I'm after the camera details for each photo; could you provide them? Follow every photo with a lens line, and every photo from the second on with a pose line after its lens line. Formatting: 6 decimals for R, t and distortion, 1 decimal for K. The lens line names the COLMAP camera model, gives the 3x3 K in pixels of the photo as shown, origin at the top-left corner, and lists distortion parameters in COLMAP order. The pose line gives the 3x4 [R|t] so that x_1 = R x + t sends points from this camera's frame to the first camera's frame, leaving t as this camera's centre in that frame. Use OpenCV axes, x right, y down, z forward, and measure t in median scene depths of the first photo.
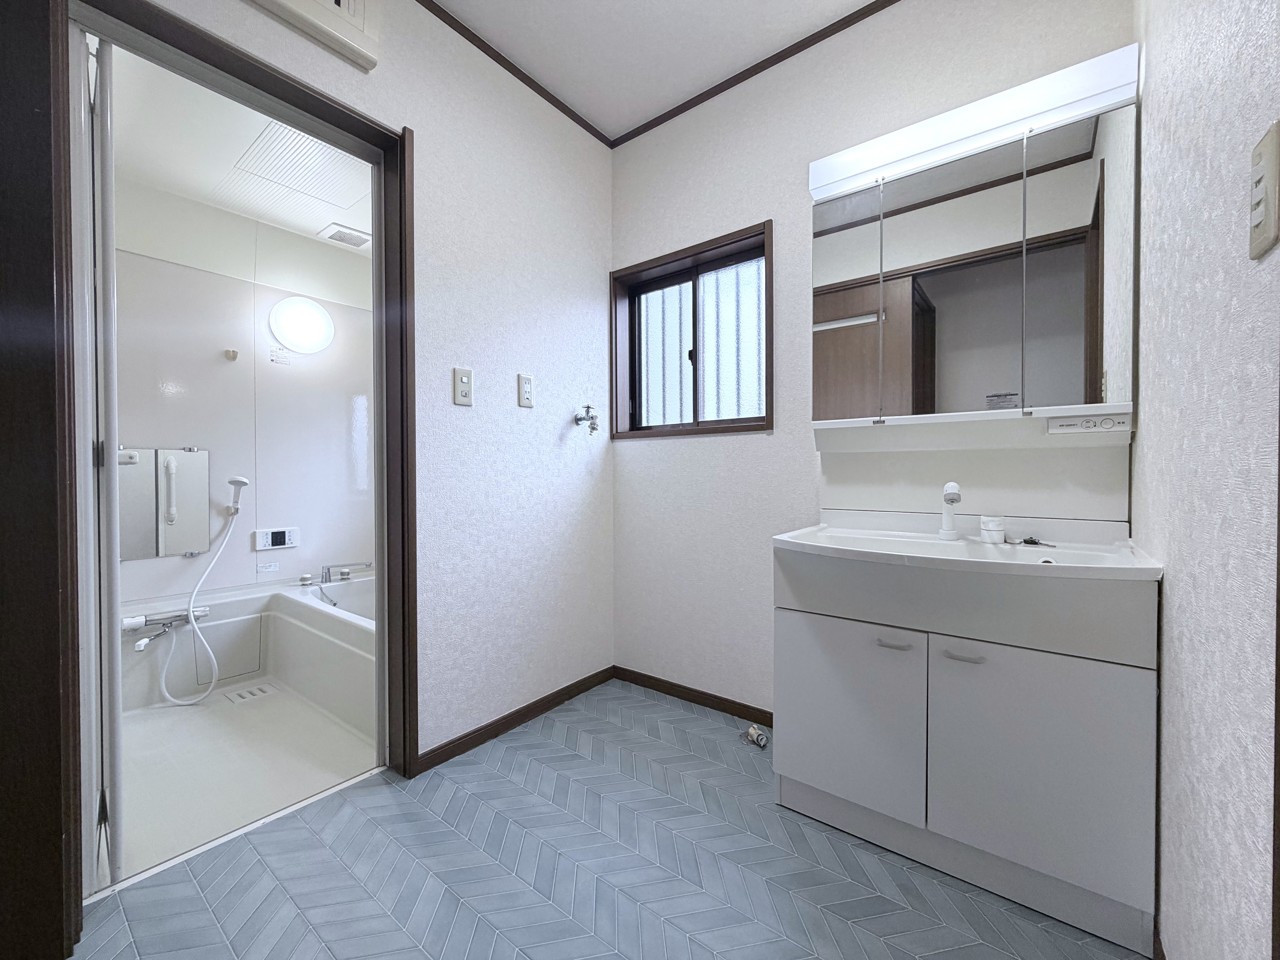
lens RADIAL K [[516.3, 0, 611.2], [0, 516.3, 478.8], [0, 0, 1]] dist [0.000675, 0.017185]
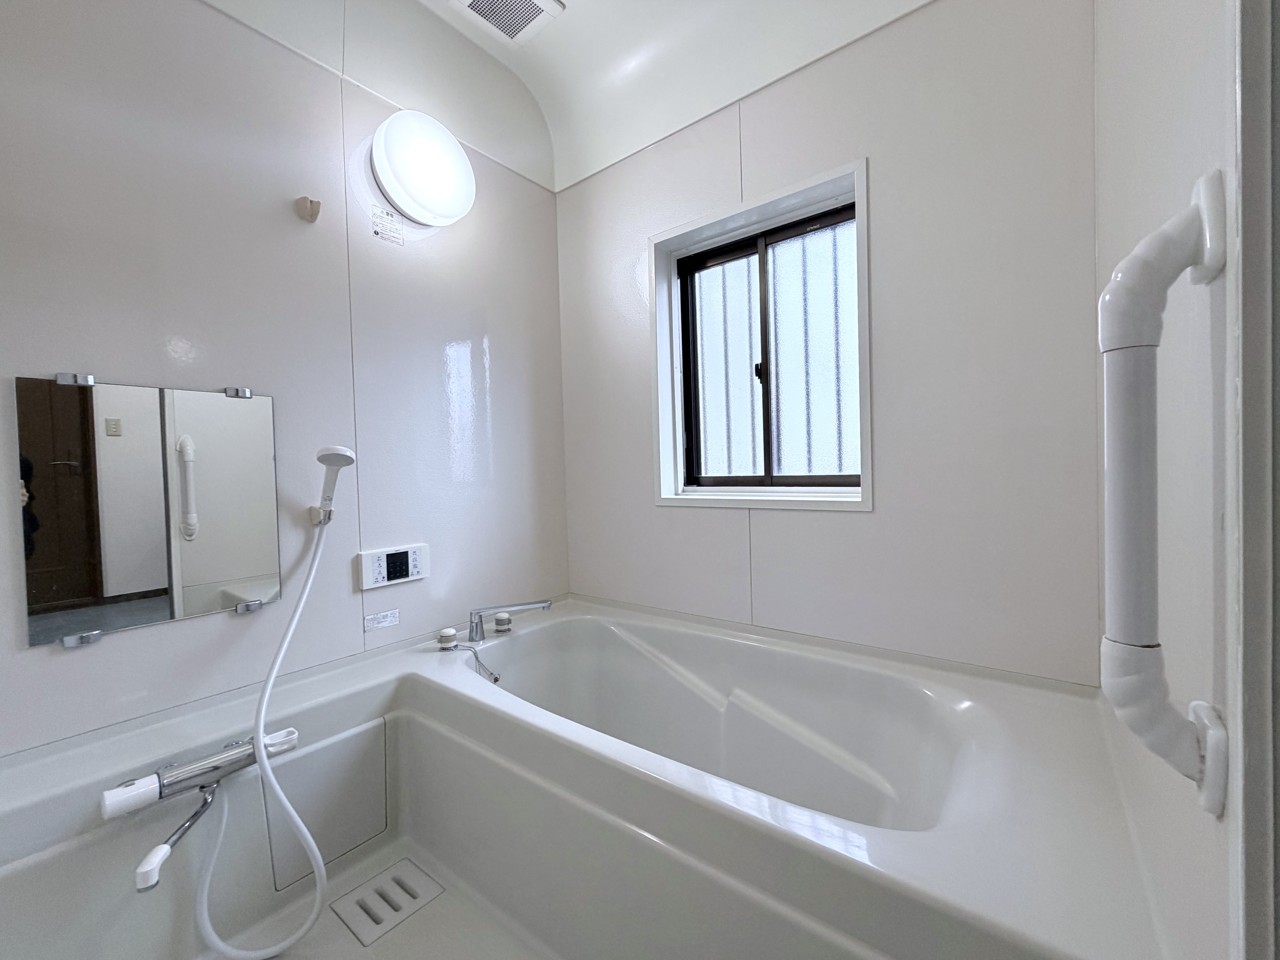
lens RADIAL K [[509.3, 0, 637.1], [0, 509.3, 480.8], [0, 0, 1]] dist [0.000109, -0.000475]
pose [[0.999106, -0.021117, 0.036637, -0.411577], [0.020934, 0.999767, 0.005353, 0.029055], [-0.036741, -0.004581, 0.999314, 0.461096]]
